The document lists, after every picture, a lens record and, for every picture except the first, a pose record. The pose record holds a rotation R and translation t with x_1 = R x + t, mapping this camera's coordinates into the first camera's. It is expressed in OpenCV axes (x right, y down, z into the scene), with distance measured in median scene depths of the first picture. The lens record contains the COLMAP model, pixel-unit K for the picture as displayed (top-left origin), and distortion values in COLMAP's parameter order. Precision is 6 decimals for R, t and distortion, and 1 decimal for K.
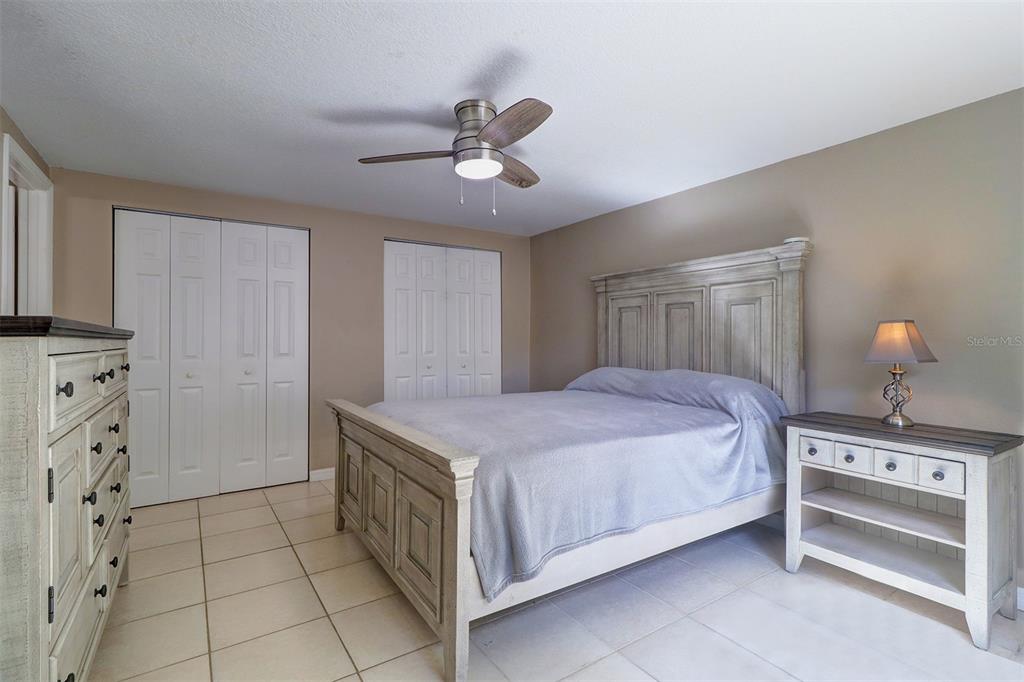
lens RADIAL K [[483.8, 0, 512.0], [0, 483.8, 341.0], [0, 0, 1]] dist [-0.001070, -0.000037]
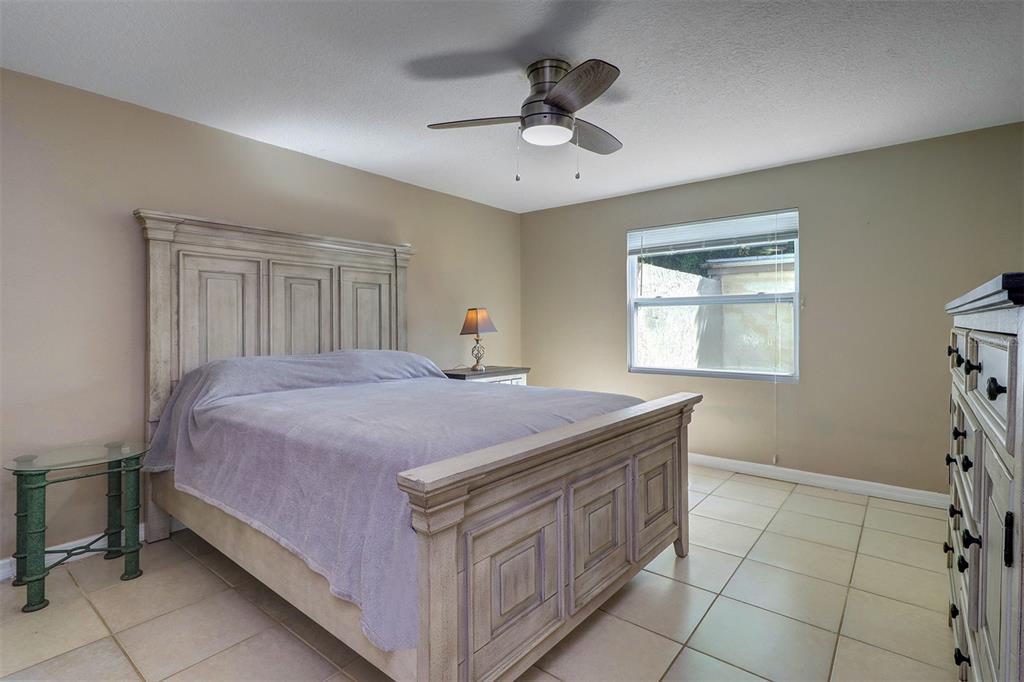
lens RADIAL K [[491.4, 0, 515.3], [0, 491.4, 322.7], [0, 0, 1]] dist [-0.000580, -0.000191]
pose [[-0.300785, 0.005932, 0.953674, -0.660239], [0.002809, 0.999982, -0.005334, 0.010672], [-0.953688, 0.001075, -0.300796, 0.923894]]
